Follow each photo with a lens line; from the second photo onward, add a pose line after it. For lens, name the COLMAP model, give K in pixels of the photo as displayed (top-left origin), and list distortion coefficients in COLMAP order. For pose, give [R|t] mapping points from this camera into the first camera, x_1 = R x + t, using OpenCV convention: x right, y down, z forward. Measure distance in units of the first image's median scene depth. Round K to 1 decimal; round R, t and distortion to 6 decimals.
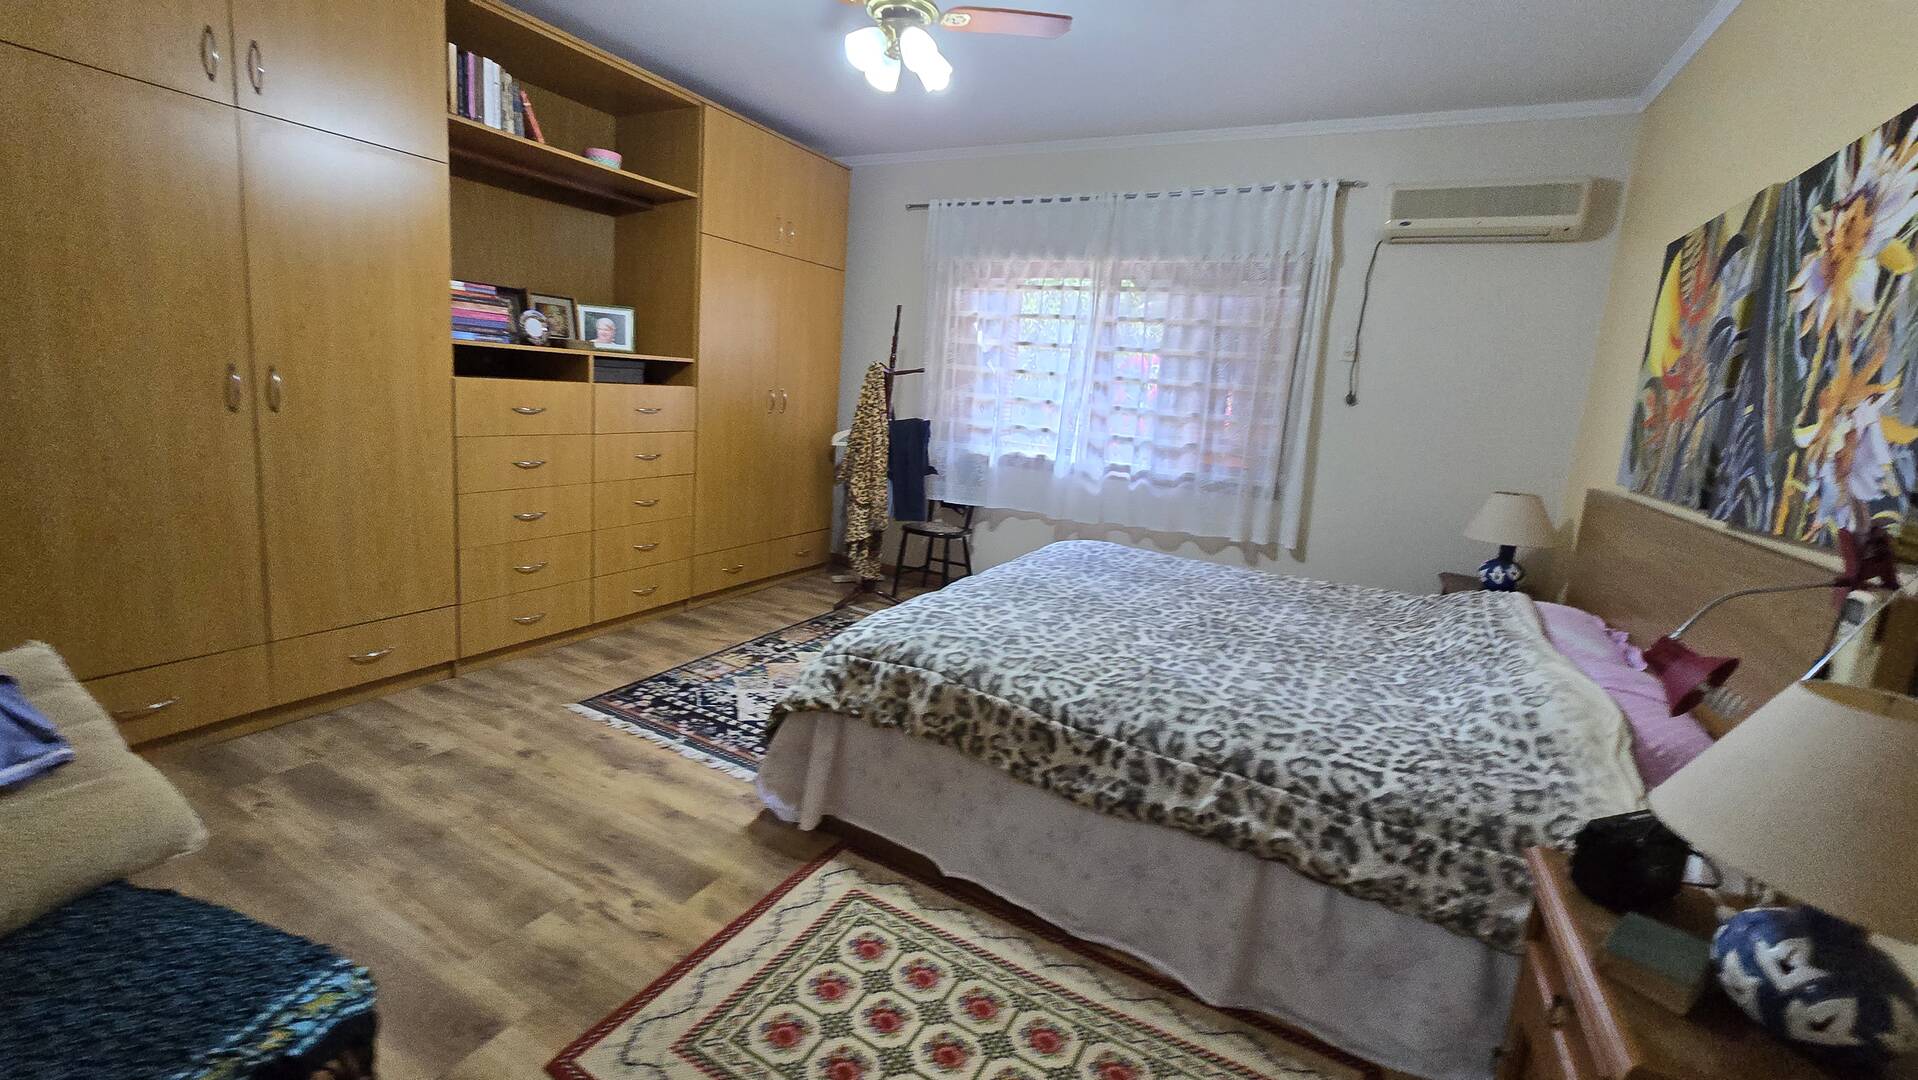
lens RADIAL K [[791.9, 0, 946.8], [0, 791.9, 510.3], [0, 0, 1]] dist [-0.002149, 0.000663]
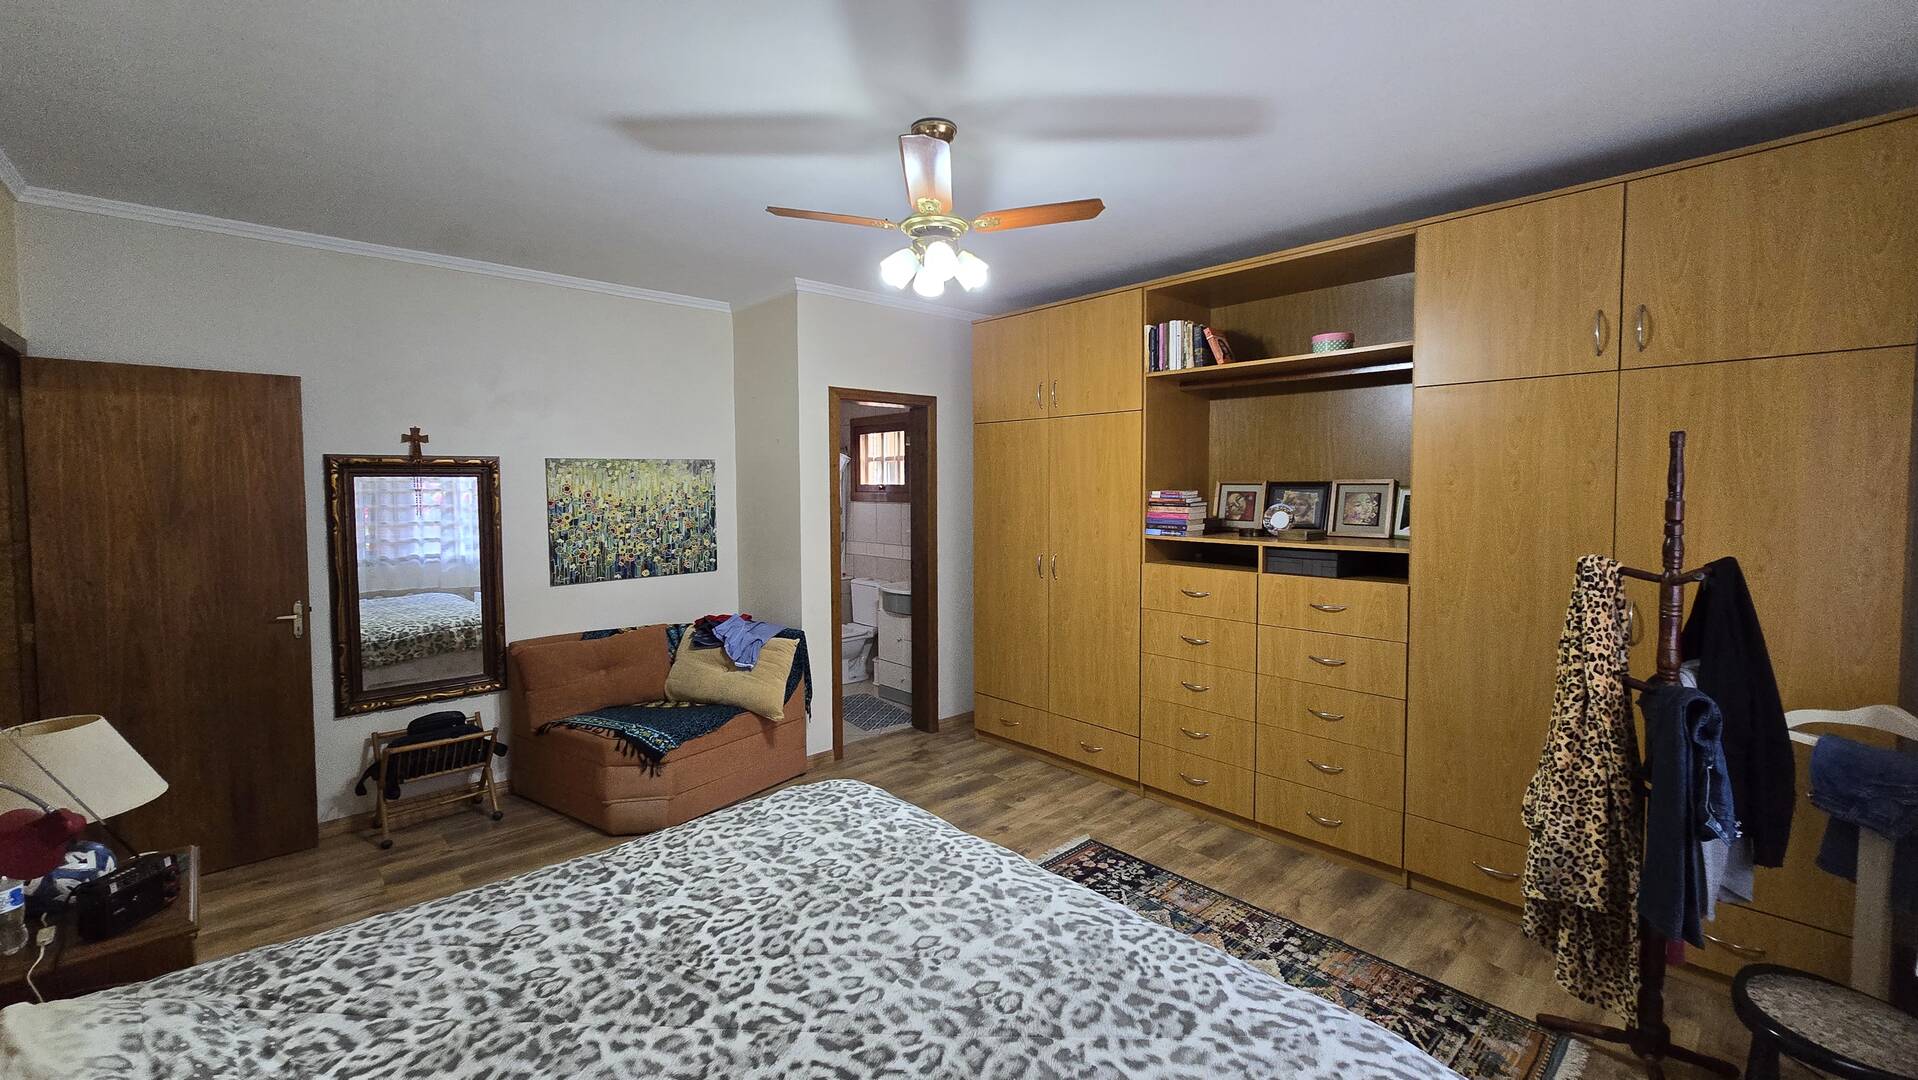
lens RADIAL K [[784.4, 0, 959.4], [0, 784.4, 521.7], [0, 0, 1]] dist [-0.003020, 0.000798]
pose [[-0.323559, -0.030478, -0.945717, 0.887447], [-0.173604, 0.984427, 0.027670, -0.272328], [0.930146, 0.173133, -0.323811, 1.399076]]
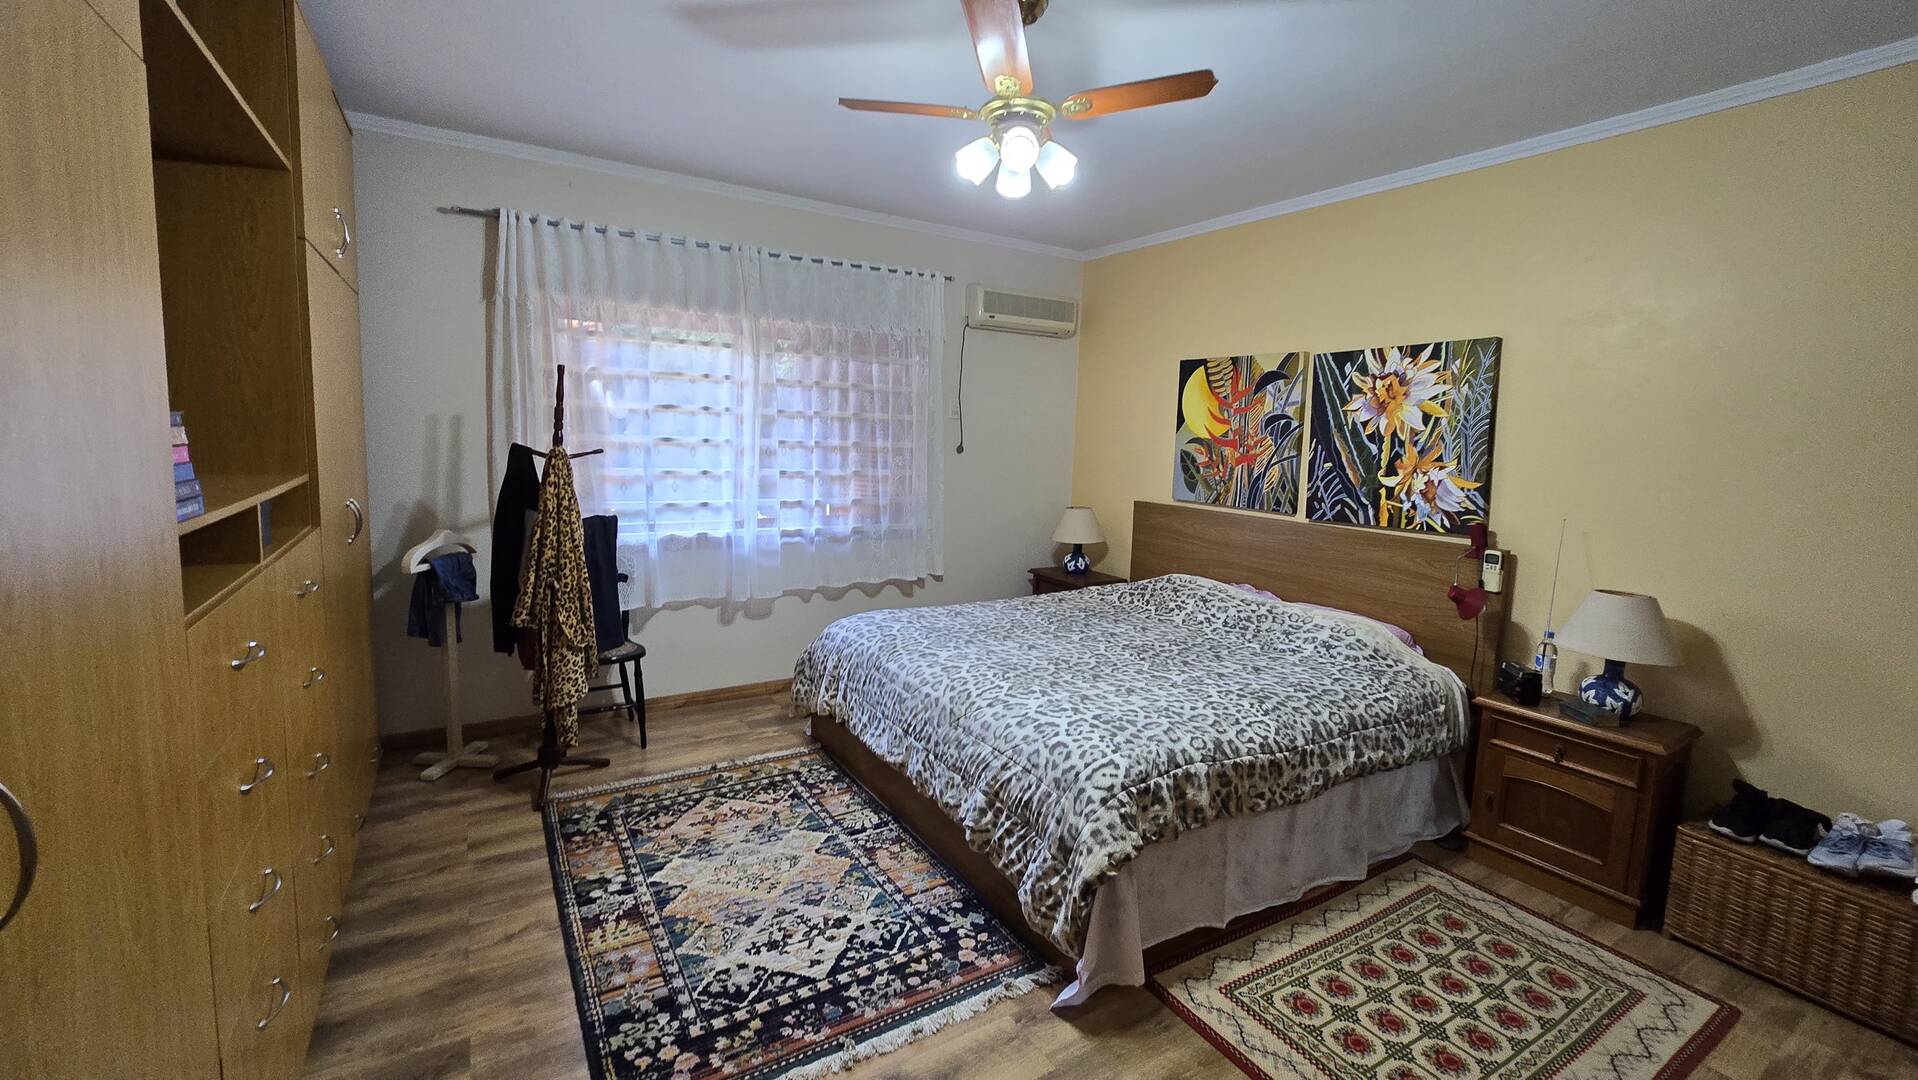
lens RADIAL K [[793.1, 0, 959.4], [0, 793.1, 507.5], [0, 0, 1]] dist [-0.002348, -0.000139]
pose [[0.494317, -0.147326, 0.856706, -0.941153], [0.144259, 0.985771, 0.086283, -0.255682], [-0.857228, 0.080936, 0.508537, 0.601262]]
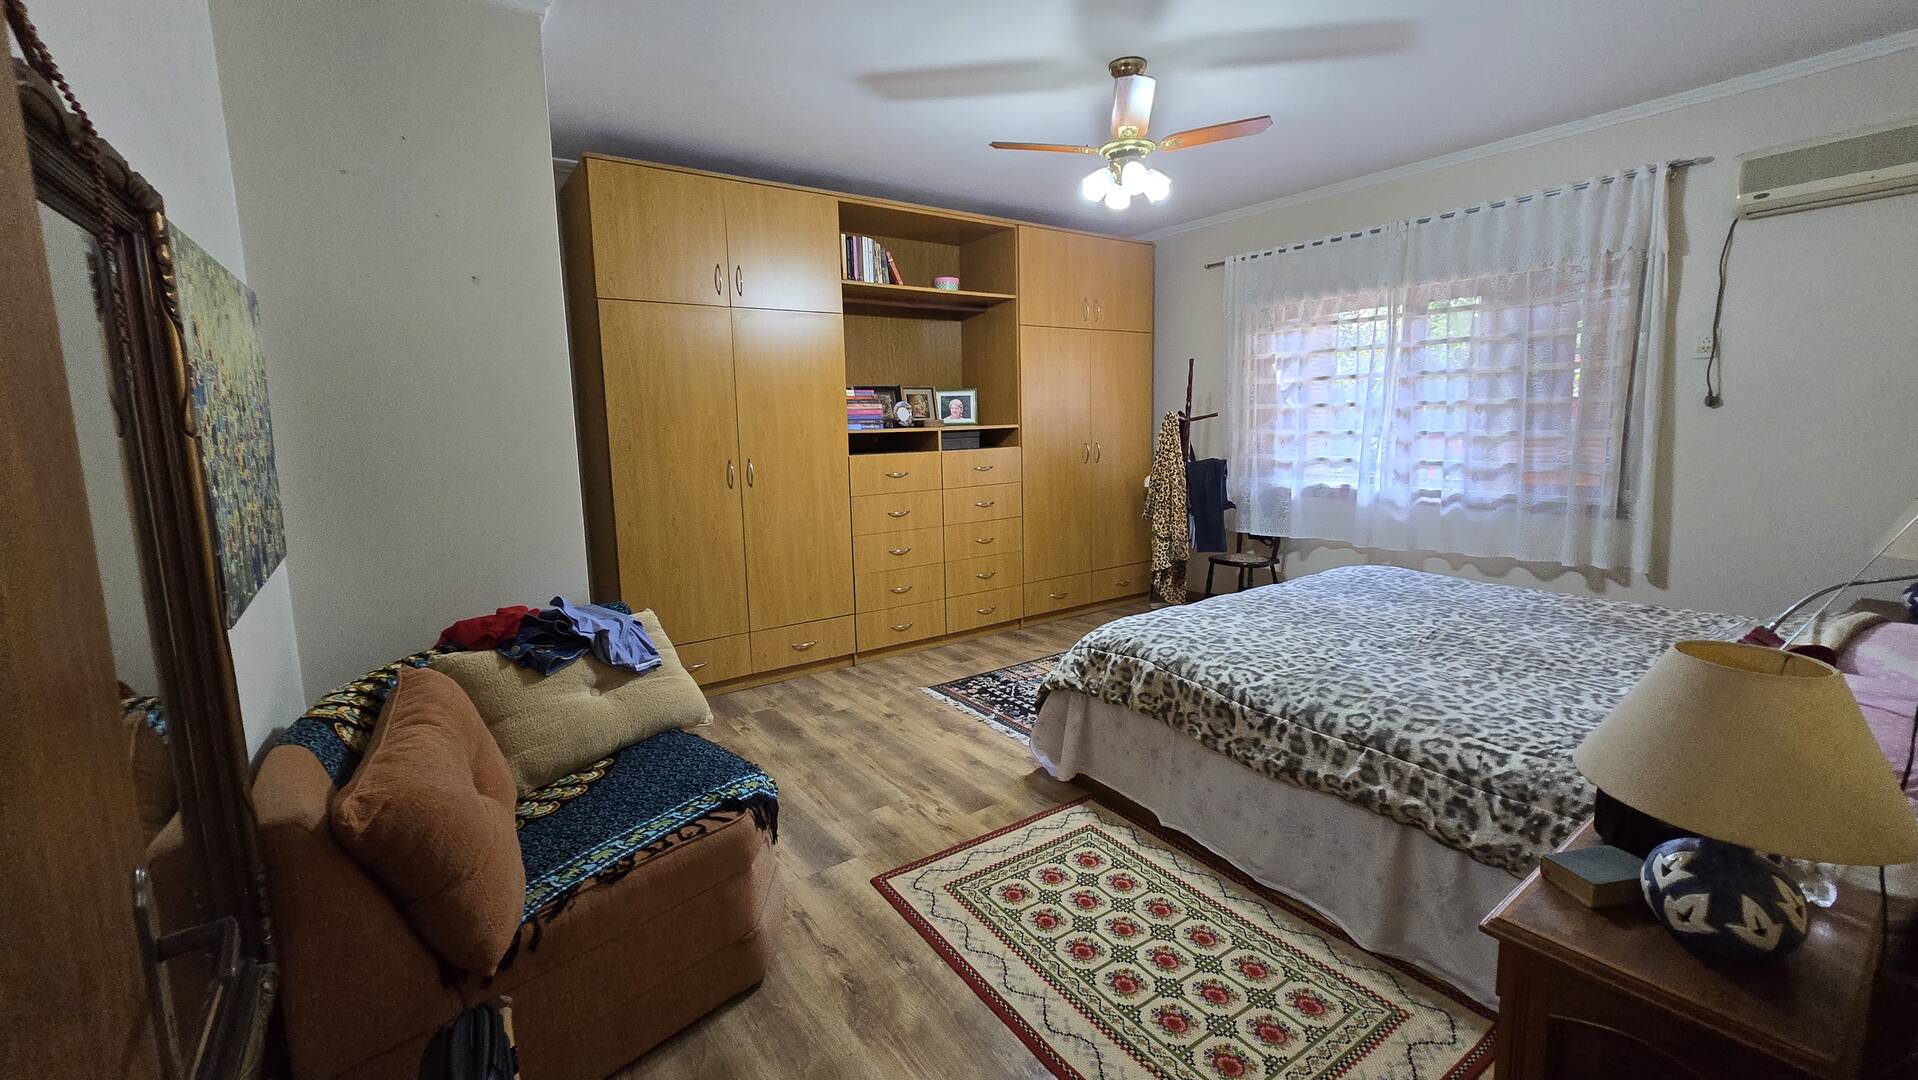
lens RADIAL K [[784.4, 0, 959.4], [0, 784.4, 521.7], [0, 0, 1]] dist [-0.003020, 0.000798]
pose [[0.890970, -0.037895, -0.452478, 0.253228], [0.019236, 0.998767, -0.045770, 0.027388], [0.453655, 0.032076, 0.890600, -0.231735]]
